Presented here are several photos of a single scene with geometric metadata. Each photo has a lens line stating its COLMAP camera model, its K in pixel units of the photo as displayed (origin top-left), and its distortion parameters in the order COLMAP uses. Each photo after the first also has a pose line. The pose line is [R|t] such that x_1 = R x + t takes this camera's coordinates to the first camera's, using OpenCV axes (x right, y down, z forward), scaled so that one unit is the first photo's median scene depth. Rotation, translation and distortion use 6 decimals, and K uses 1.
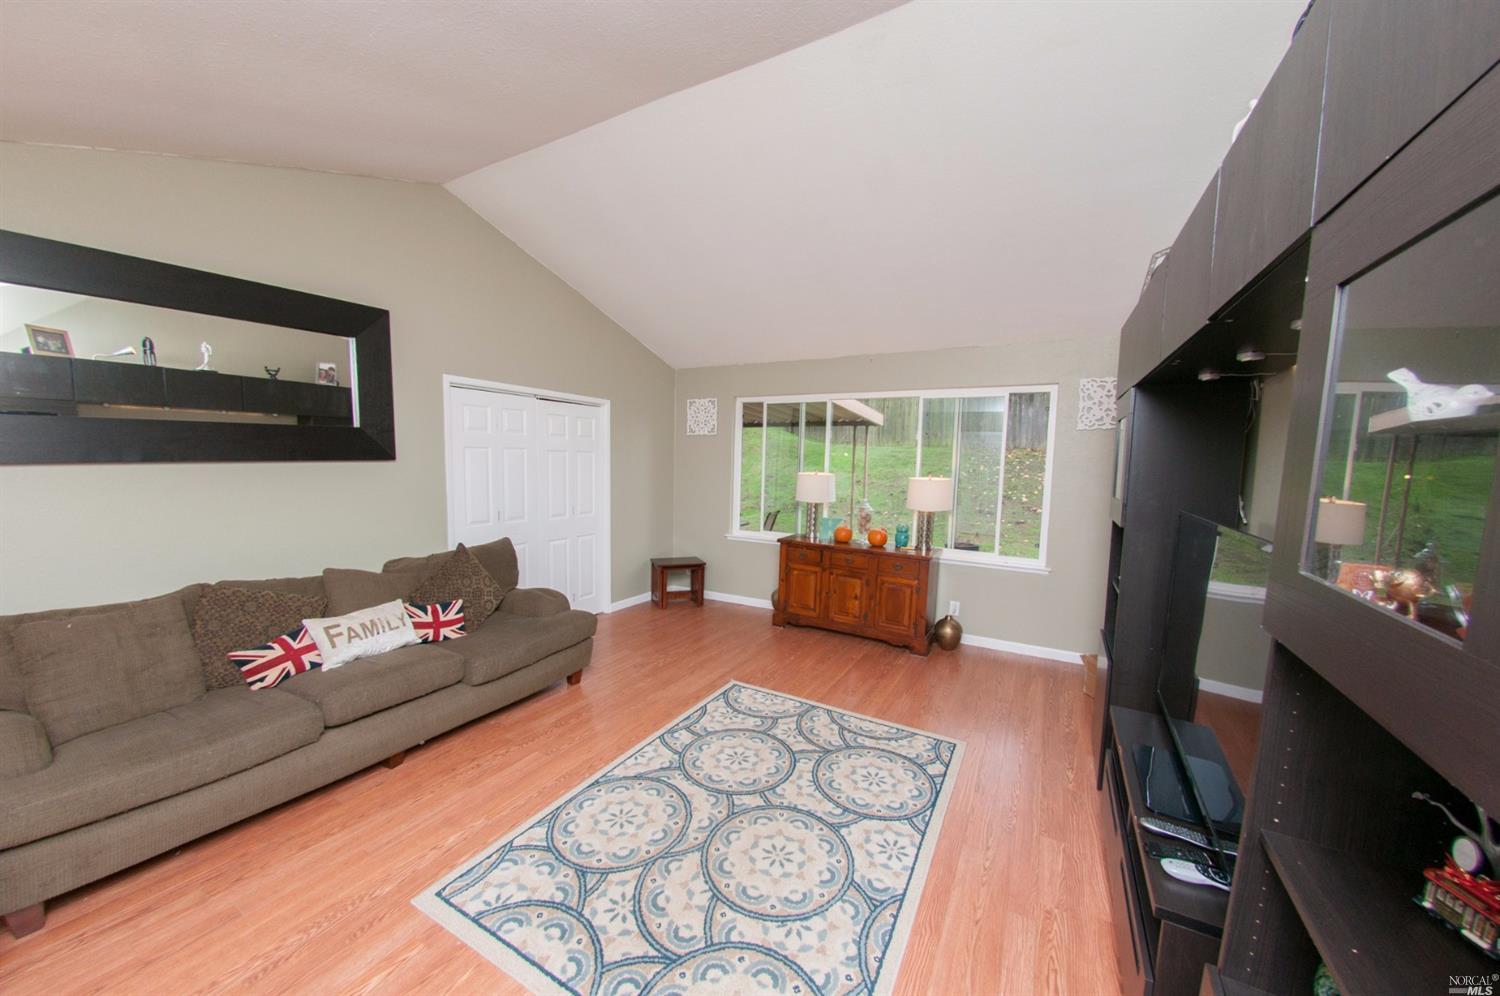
lens RADIAL K [[536.3, 0, 750.0], [0, 536.3, 505.7], [0, 0, 1]] dist [-0.009849, -0.003268]
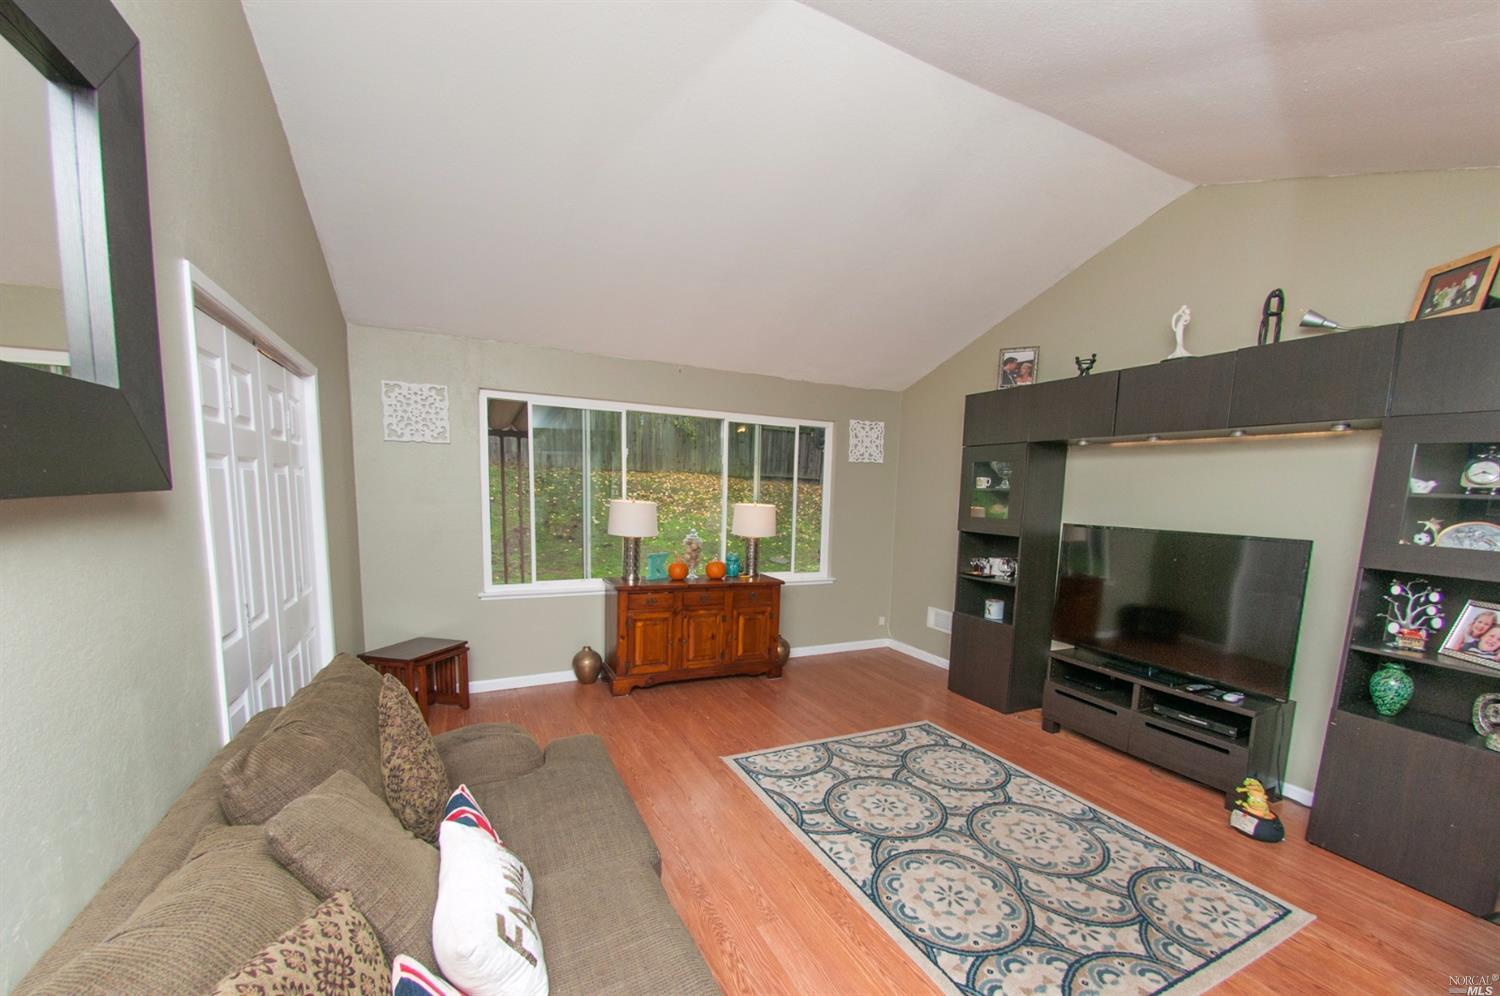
lens RADIAL K [[619.8, 0, 753.7], [0, 619.8, 560.9], [0, 0, 1]] dist [-0.000094, -0.005436]
pose [[0.545553, -0.100593, 0.832017, -0.943560], [0.053930, 0.994927, 0.084928, -0.065501], [-0.836339, -0.001462, 0.548211, 0.537007]]
